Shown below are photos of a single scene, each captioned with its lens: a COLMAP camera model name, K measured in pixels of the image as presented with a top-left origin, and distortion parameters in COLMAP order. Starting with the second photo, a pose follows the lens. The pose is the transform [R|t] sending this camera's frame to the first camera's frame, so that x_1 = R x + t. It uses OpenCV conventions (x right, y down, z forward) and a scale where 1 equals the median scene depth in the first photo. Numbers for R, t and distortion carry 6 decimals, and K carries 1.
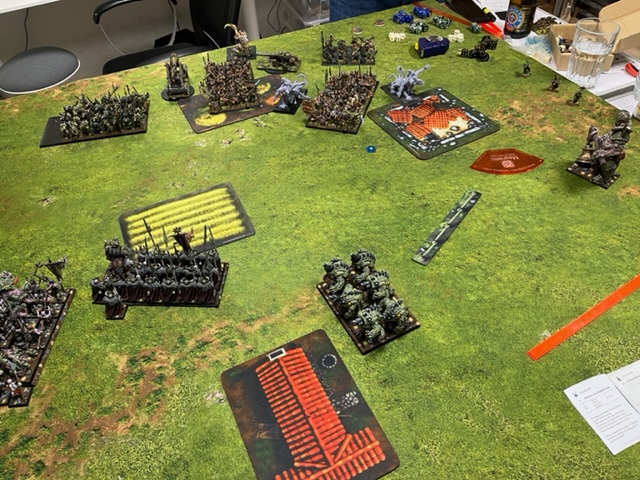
lens RADIAL K [[484.3, 0, 318.1], [0, 484.3, 239.3], [0, 0, 1]] dist [0.055232, -0.084243]
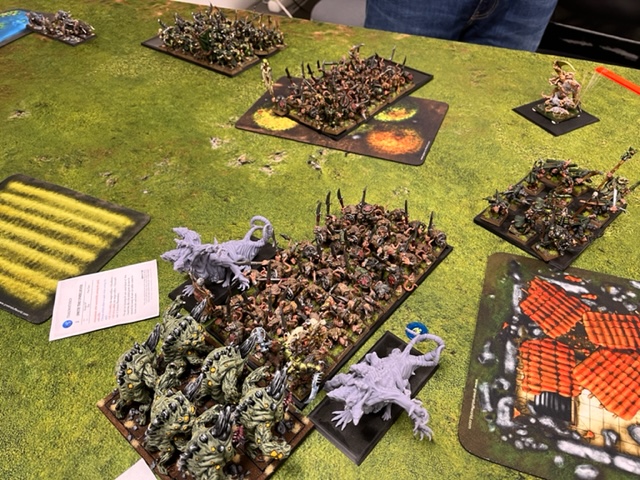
lens RADIAL K [[490.7, 0, 323.9], [0, 490.7, 241.4], [0, 0, 1]] dist [0.055012, -0.103402]
pose [[0.654635, 0.546383, -0.522416, 0.259200], [-0.543470, 0.820523, 0.177149, -0.300765], [0.525446, 0.167950, 0.834086, 0.621537]]
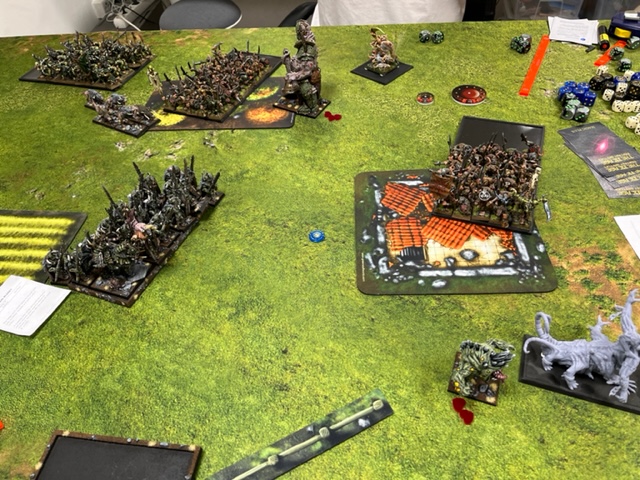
lens RADIAL K [[489.7, 0, 321.6], [0, 489.7, 240.1], [0, 0, 1]] dist [0.052926, -0.085532]
pose [[0.857610, 0.354606, -0.372504, 0.364093], [-0.343497, 0.933996, 0.098293, -0.259453], [0.382772, 0.043657, 0.922811, 0.480889]]
